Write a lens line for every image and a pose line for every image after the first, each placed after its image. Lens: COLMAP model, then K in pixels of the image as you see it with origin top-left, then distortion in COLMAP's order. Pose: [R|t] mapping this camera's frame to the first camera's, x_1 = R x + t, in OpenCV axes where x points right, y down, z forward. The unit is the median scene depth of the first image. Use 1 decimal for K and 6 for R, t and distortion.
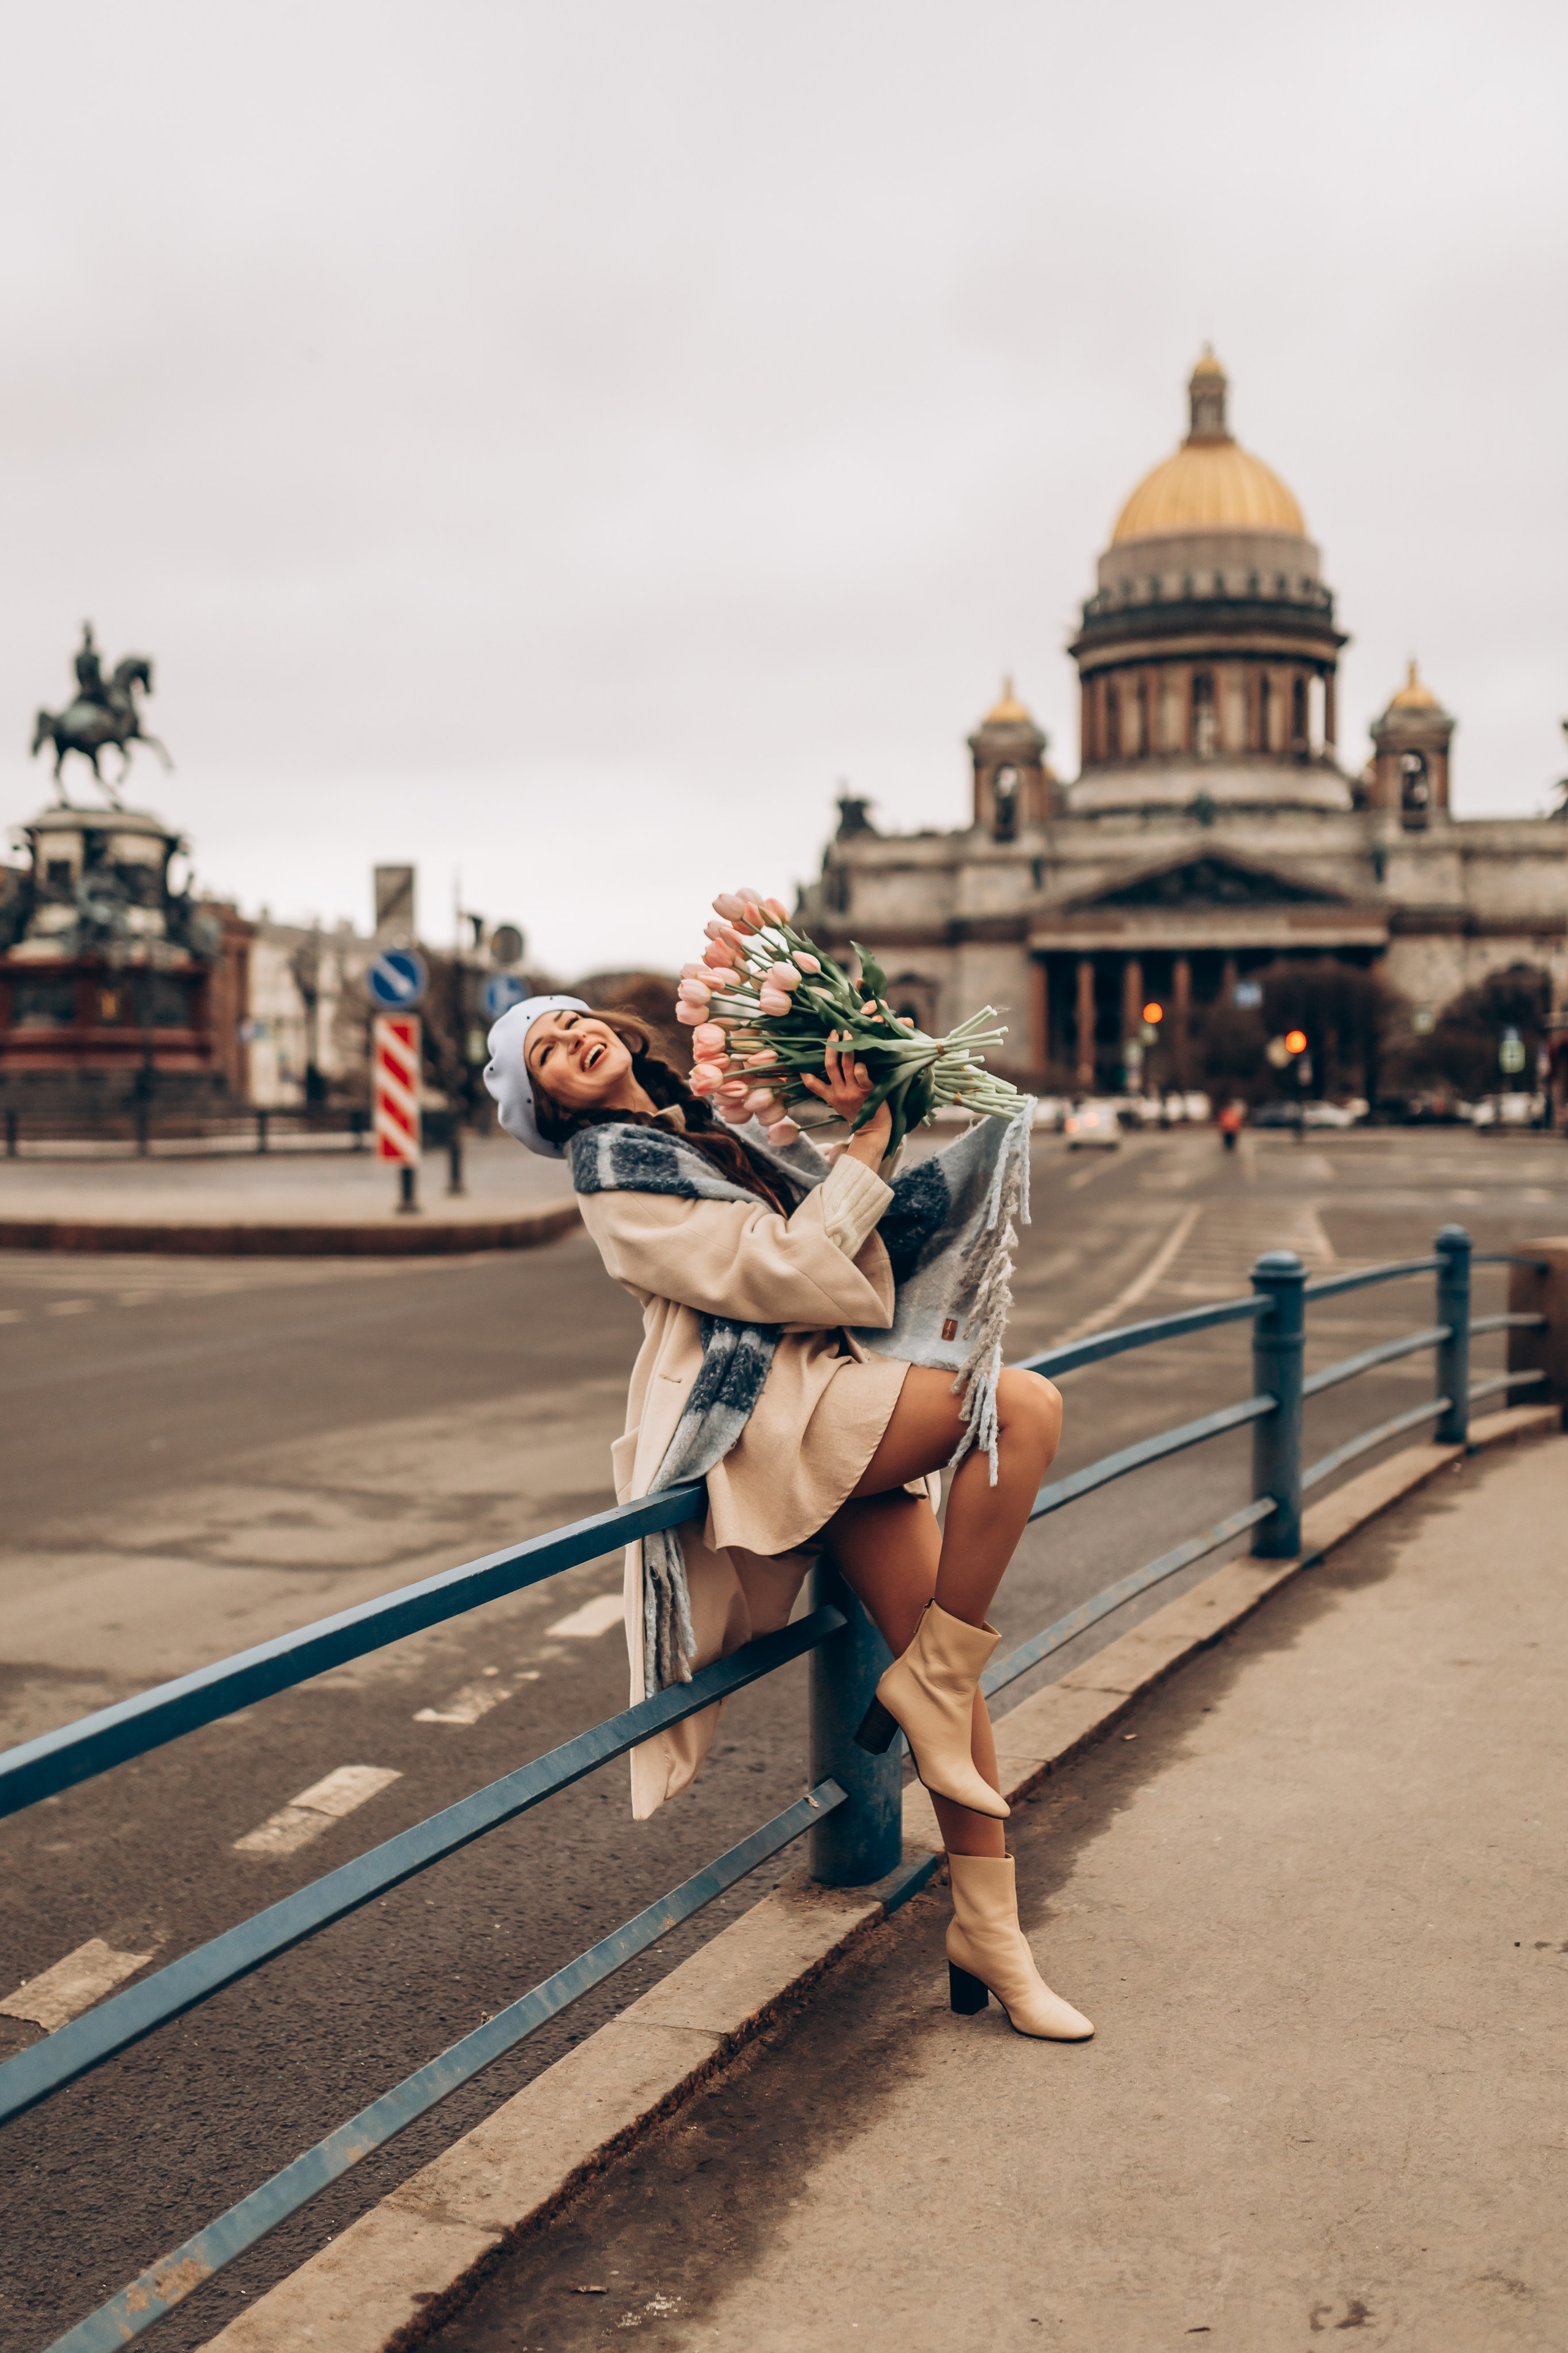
lens RADIAL K [[2376.3, 0, 786.8], [0, 2376.3, 1223.3], [0, 0, 1]] dist [-0.004064, 0.008259]
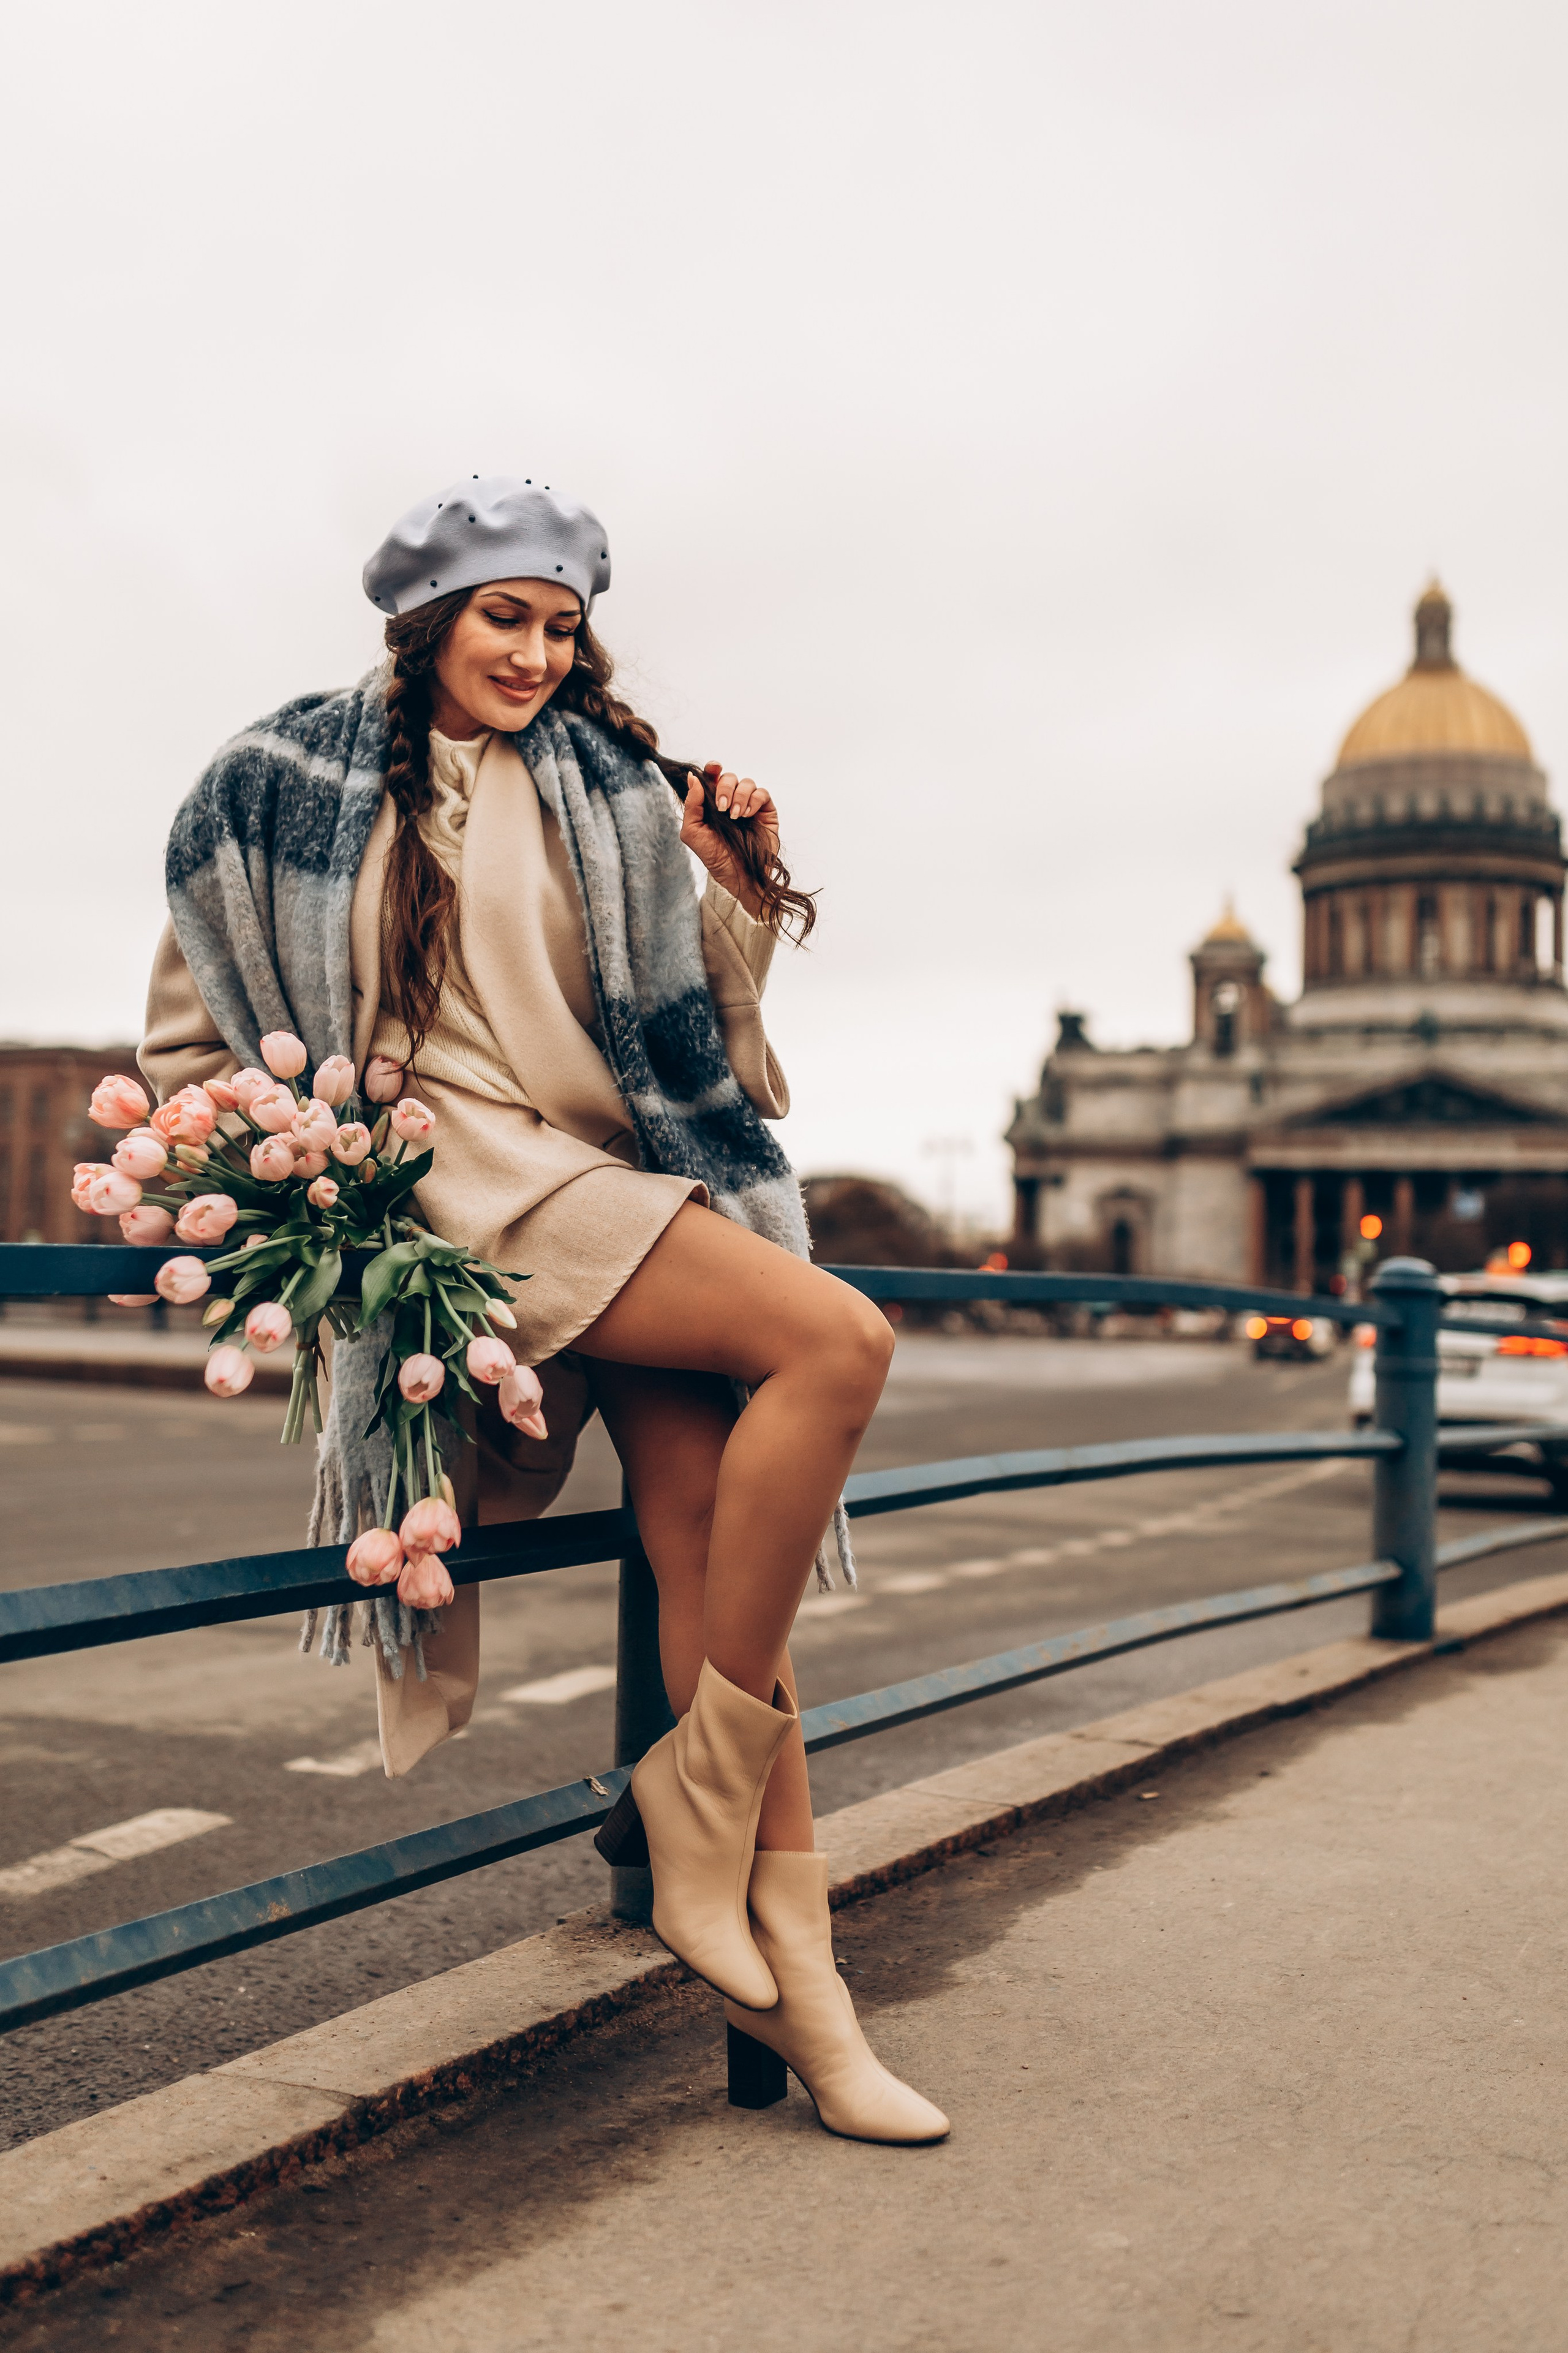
lens RADIAL K [[2383.0, 0, 784.0], [0, 2383.0, 1176.5], [0, 0, 1]] dist [-0.002626, 0.007486]
pose [[0.995596, 0.023334, -0.090799, 0.120419], [-0.032903, 0.993889, -0.105364, 0.136370], [0.087785, 0.107887, 0.990280, 0.299373]]
